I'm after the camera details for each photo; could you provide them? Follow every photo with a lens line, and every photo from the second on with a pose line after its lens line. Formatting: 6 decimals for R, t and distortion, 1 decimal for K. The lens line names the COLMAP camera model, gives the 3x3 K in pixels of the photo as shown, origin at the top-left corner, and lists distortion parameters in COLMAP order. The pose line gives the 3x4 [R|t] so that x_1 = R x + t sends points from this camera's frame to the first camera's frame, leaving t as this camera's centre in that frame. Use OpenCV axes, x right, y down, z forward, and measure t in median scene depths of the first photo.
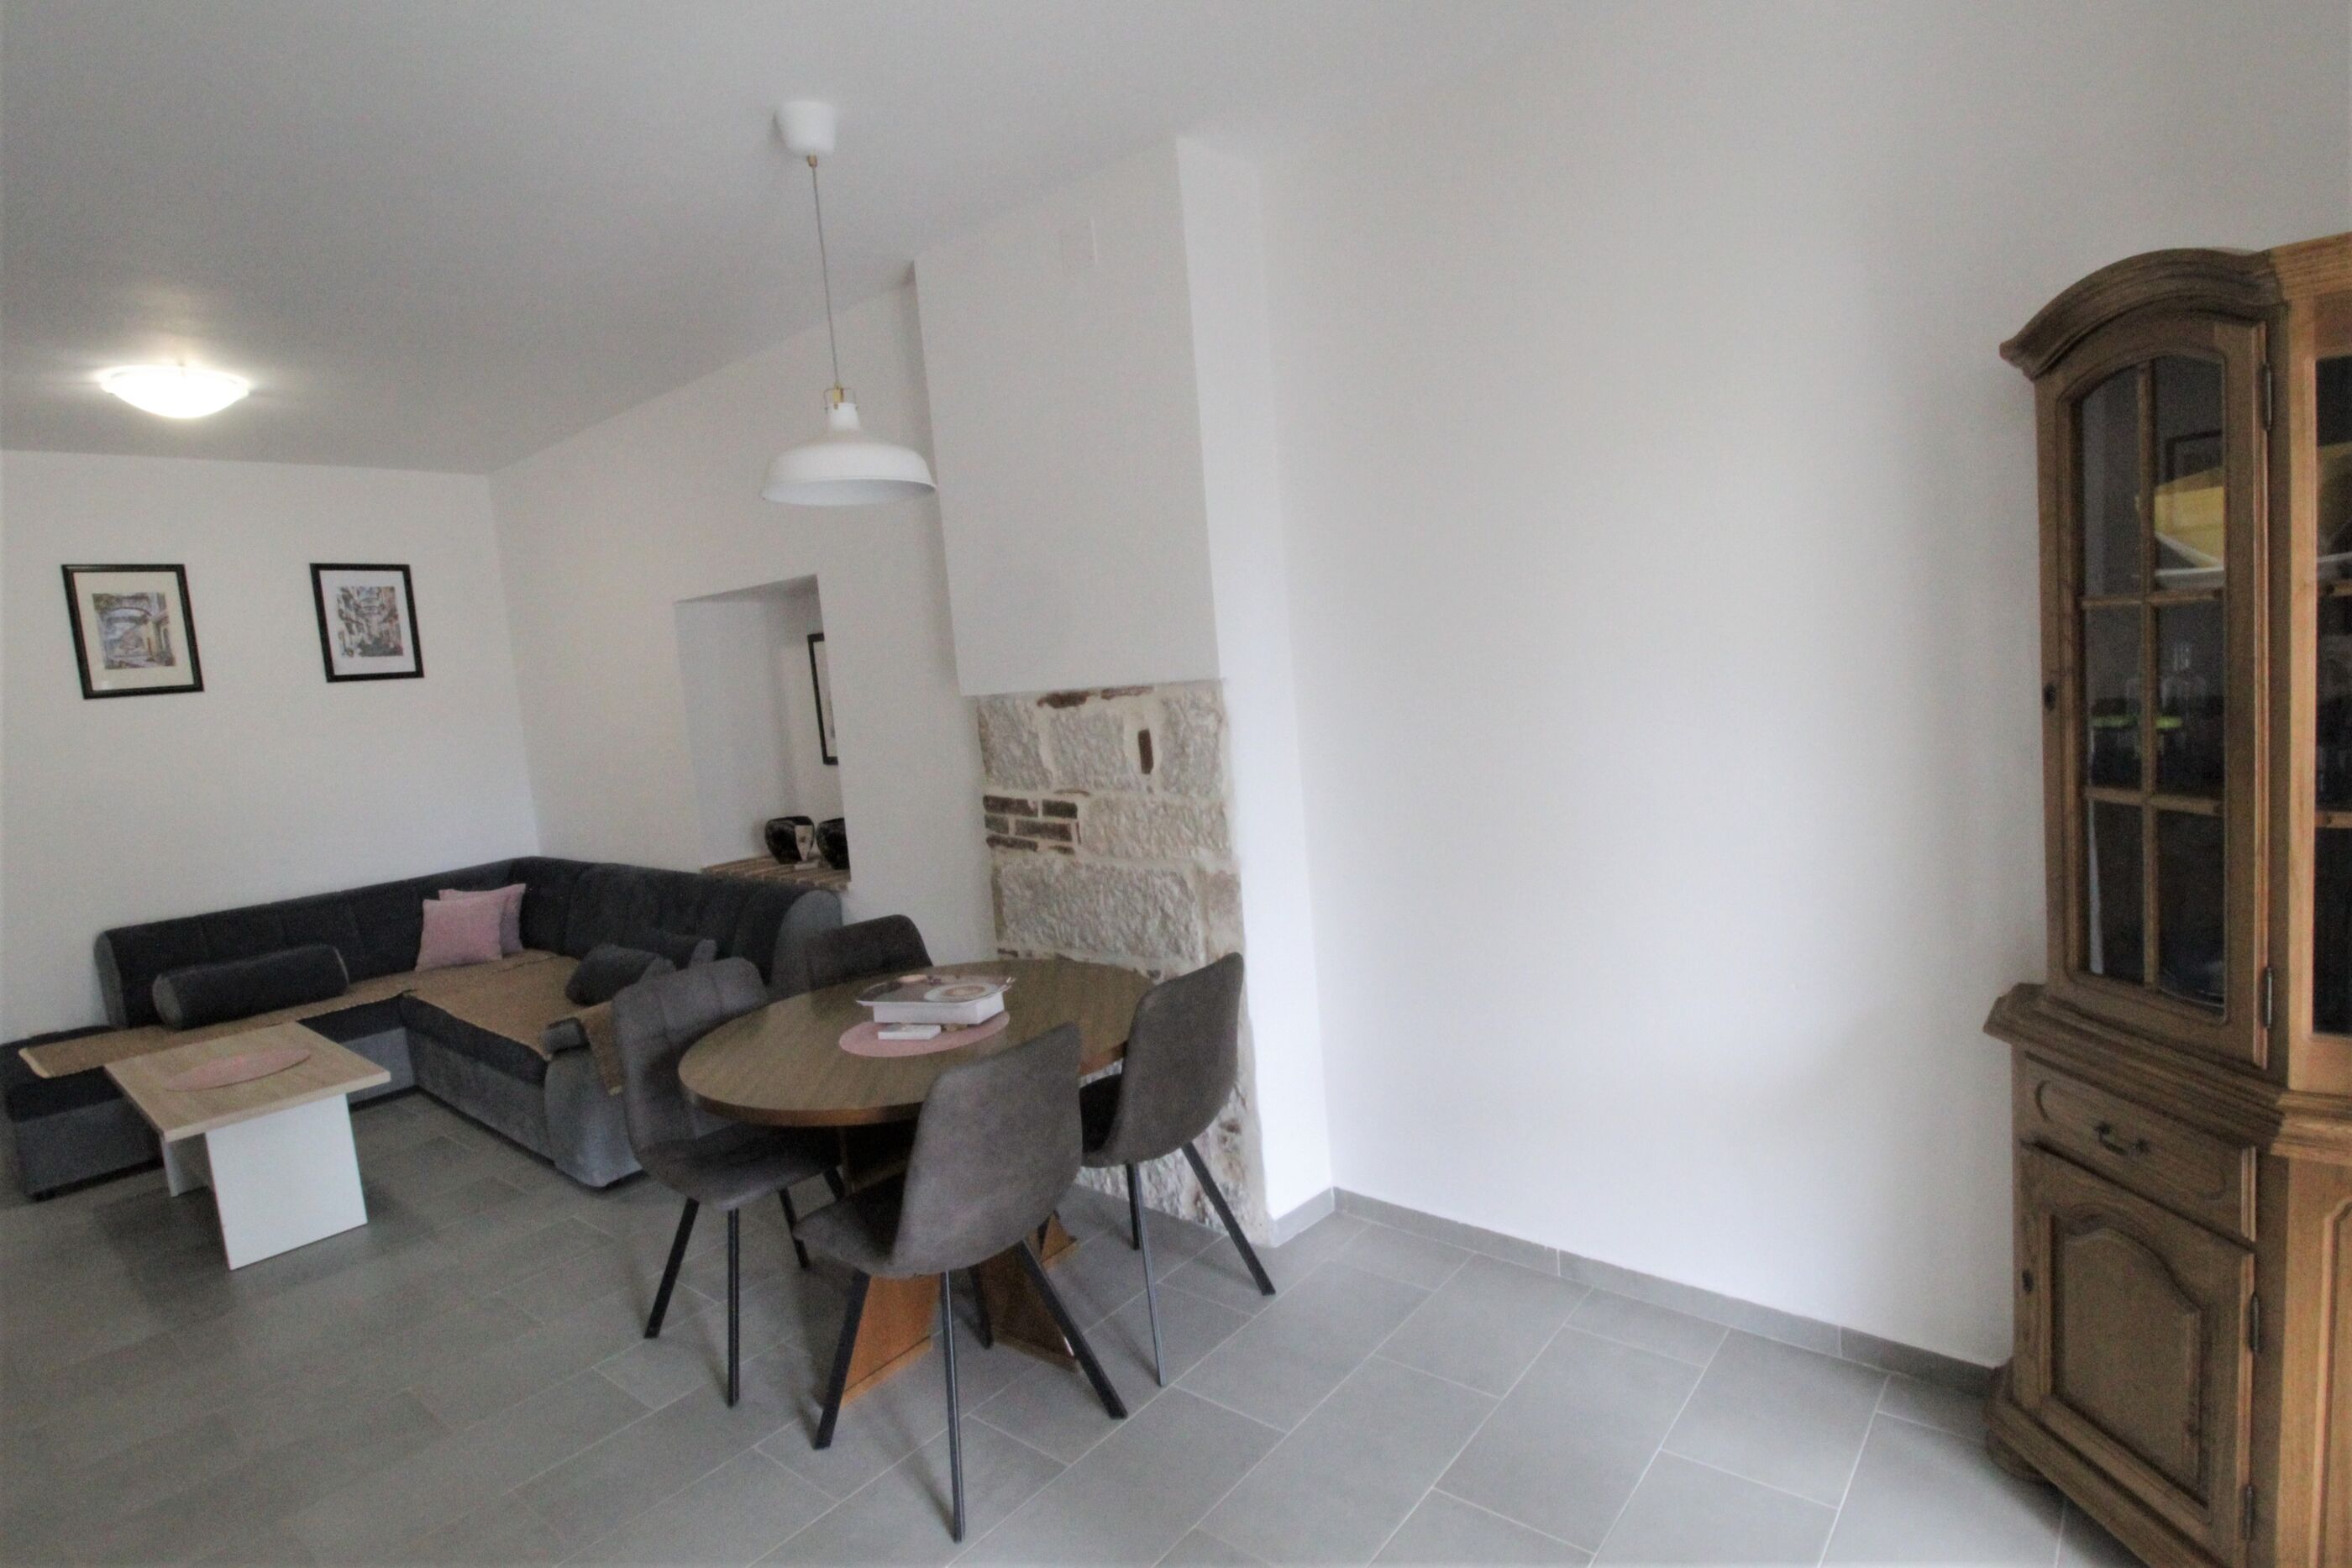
lens RADIAL K [[1191.6, 0, 1178.9], [0, 1191.6, 784.7], [0, 0, 1]] dist [-0.004160, -0.011747]
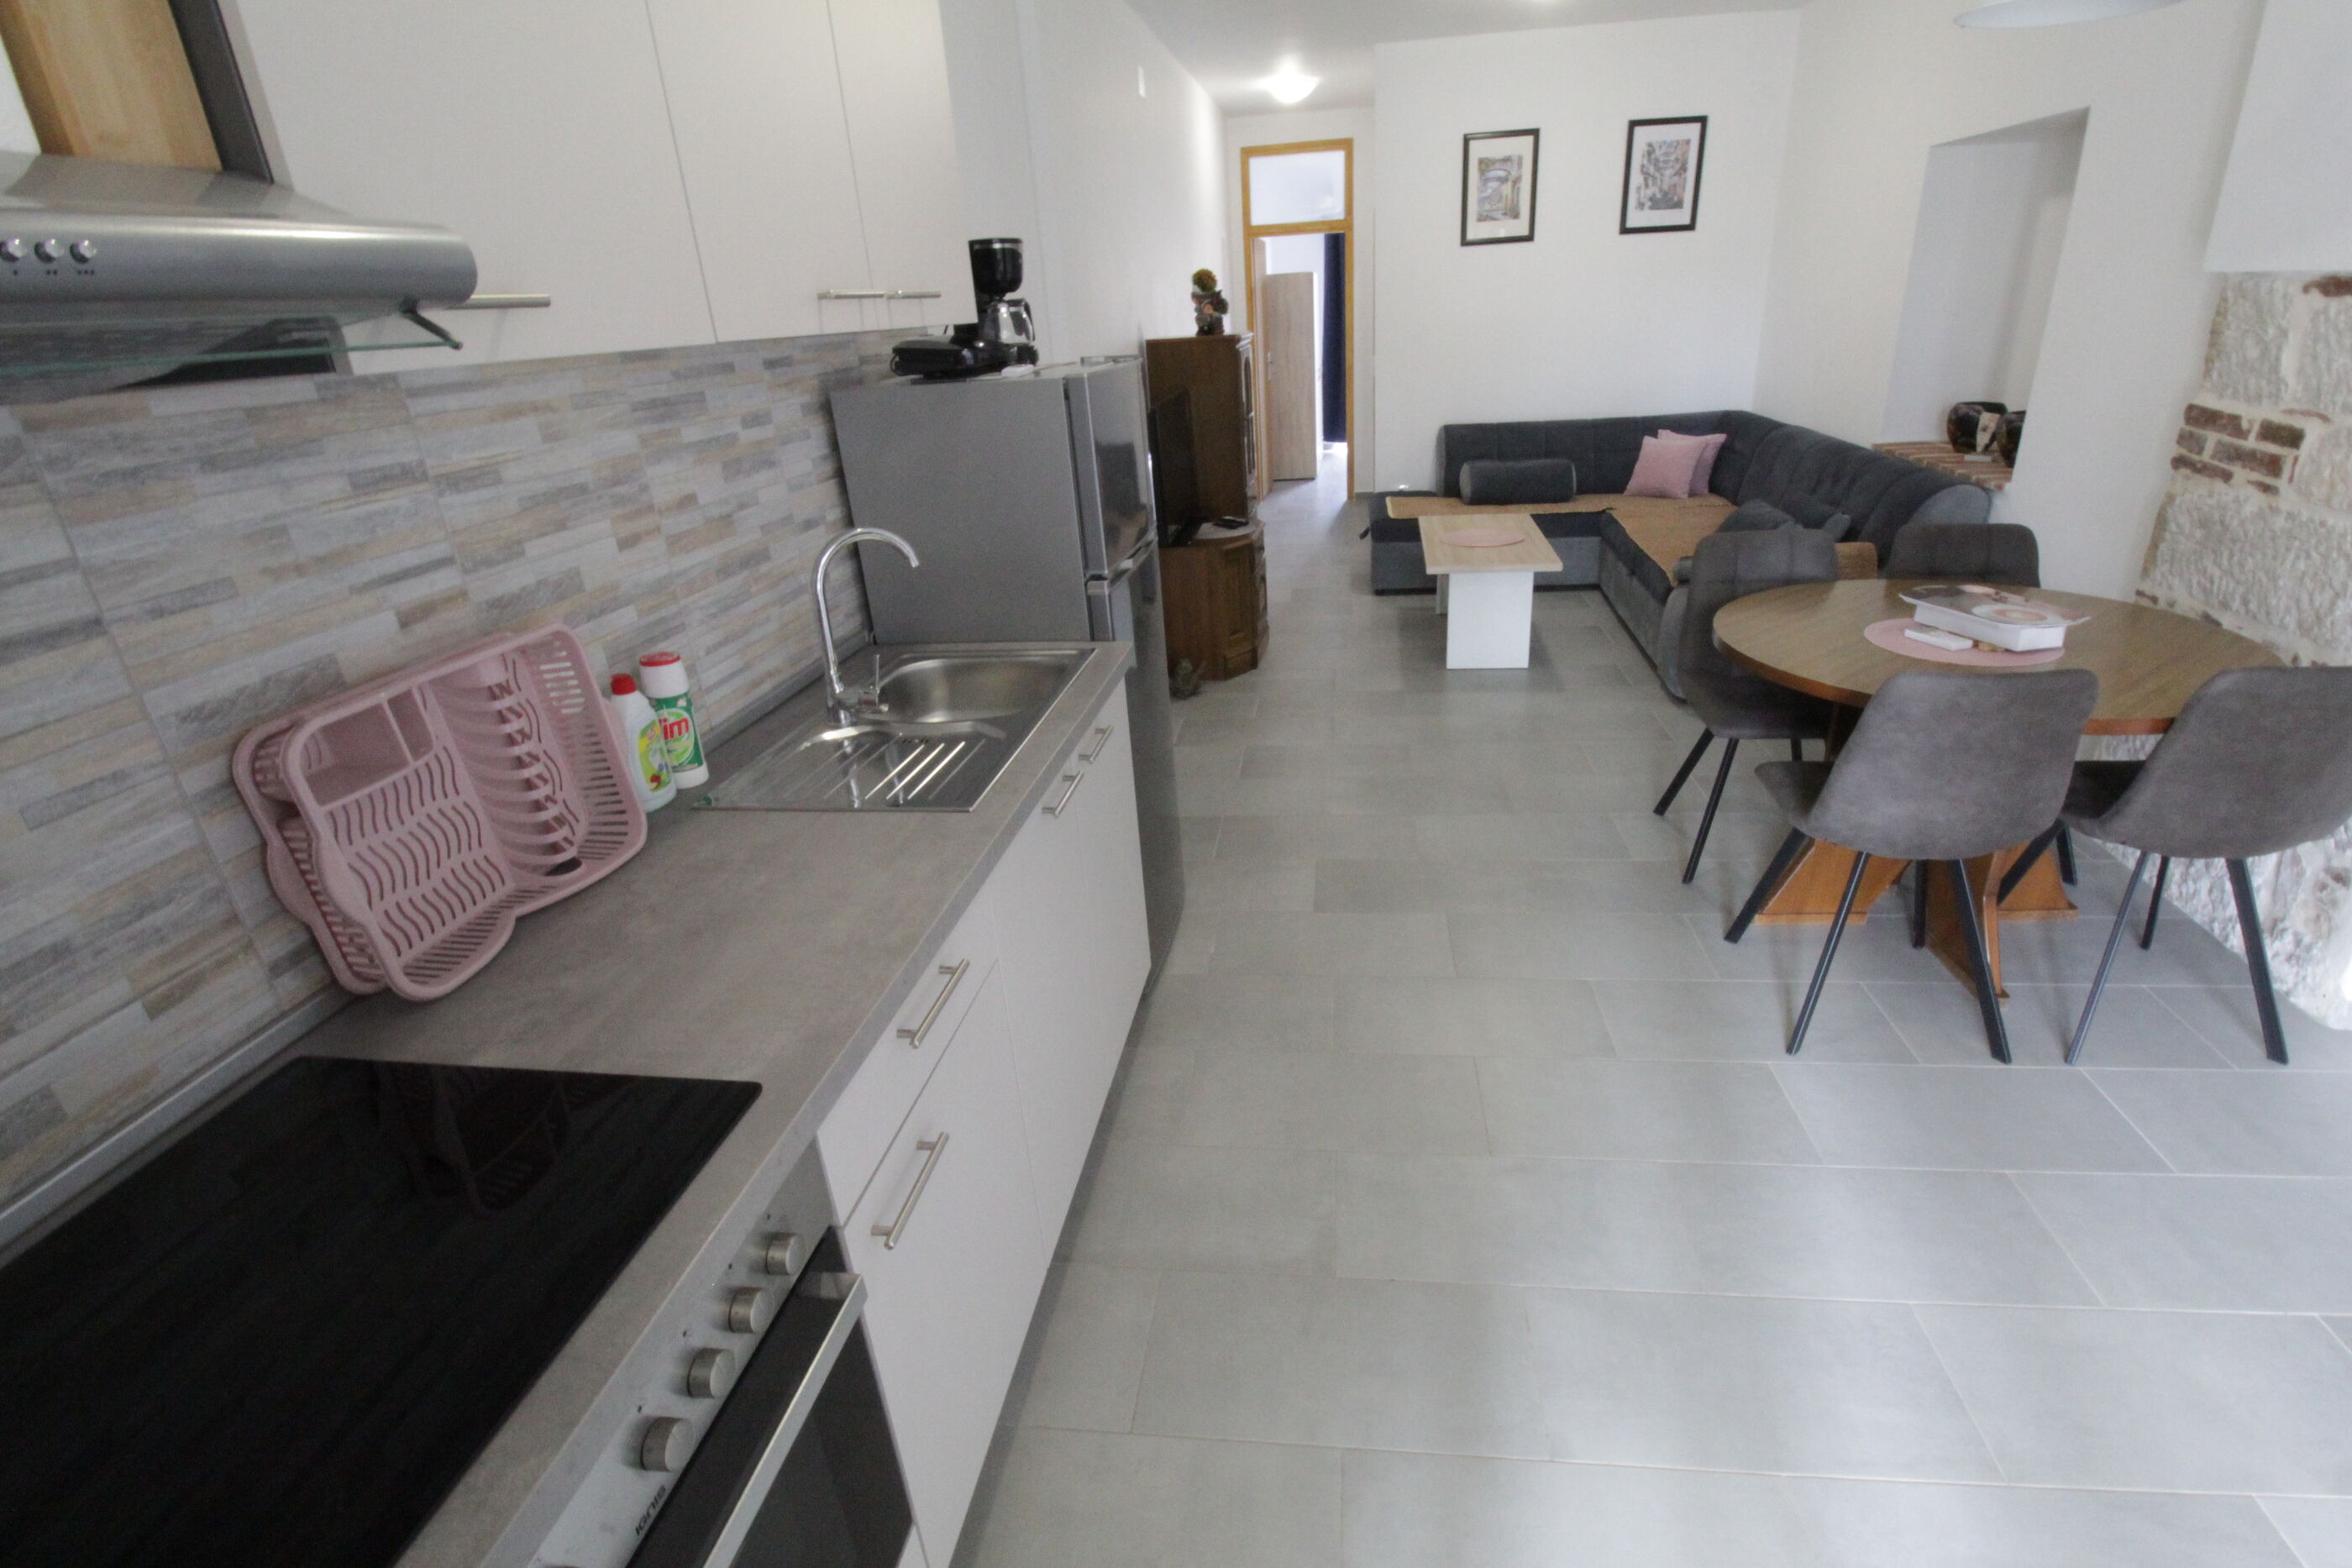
lens RADIAL K [[1083.2, 0, 1209.4], [0, 1083.2, 779.4], [0, 0, 1]] dist [-0.005142, -0.010286]
pose [[0.541976, 0.384341, -0.747358, 0.124434], [-0.075082, 0.907883, 0.412445, -0.008846], [0.837033, -0.167422, 0.520908, -0.001008]]
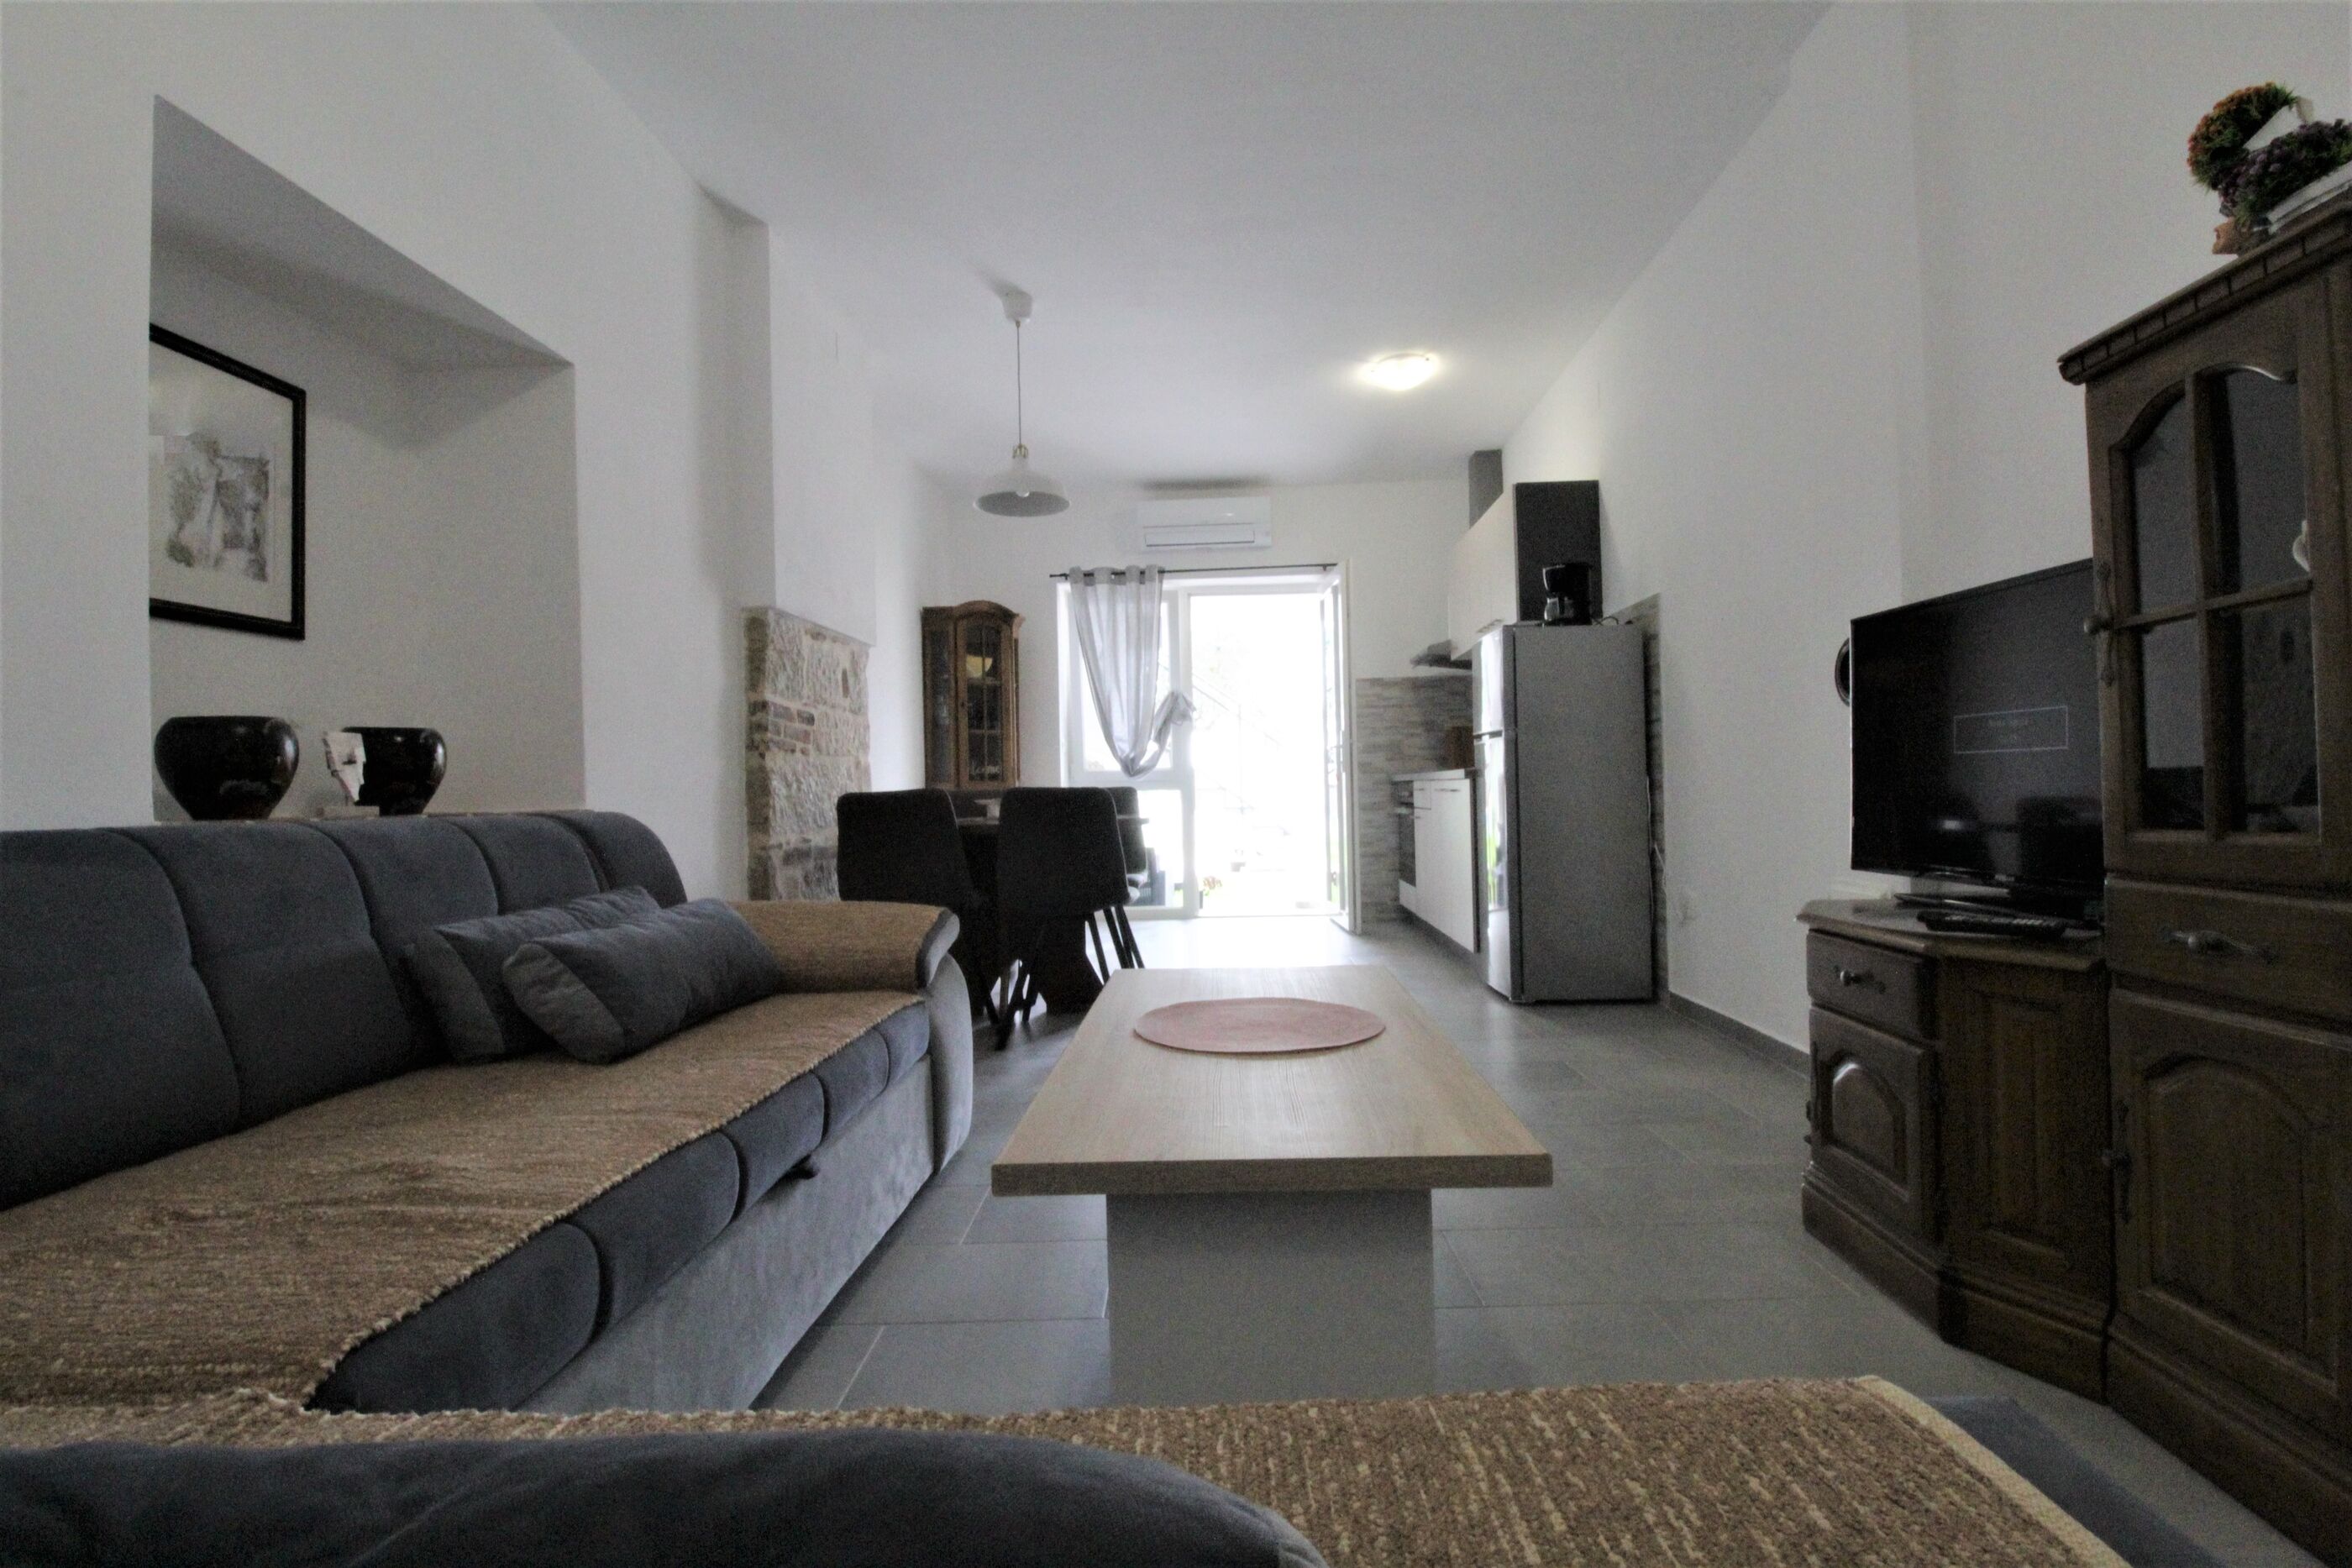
lens RADIAL K [[1083.2, 0, 1200.9], [0, 1083.2, 777.5], [0, 0, 1]] dist [-0.005142, -0.010286]
pose [[-0.635700, 0.108198, 0.764315, -1.176269], [0.157884, 0.987421, -0.008466, 0.150610], [-0.755617, 0.115291, -0.644787, 1.367200]]
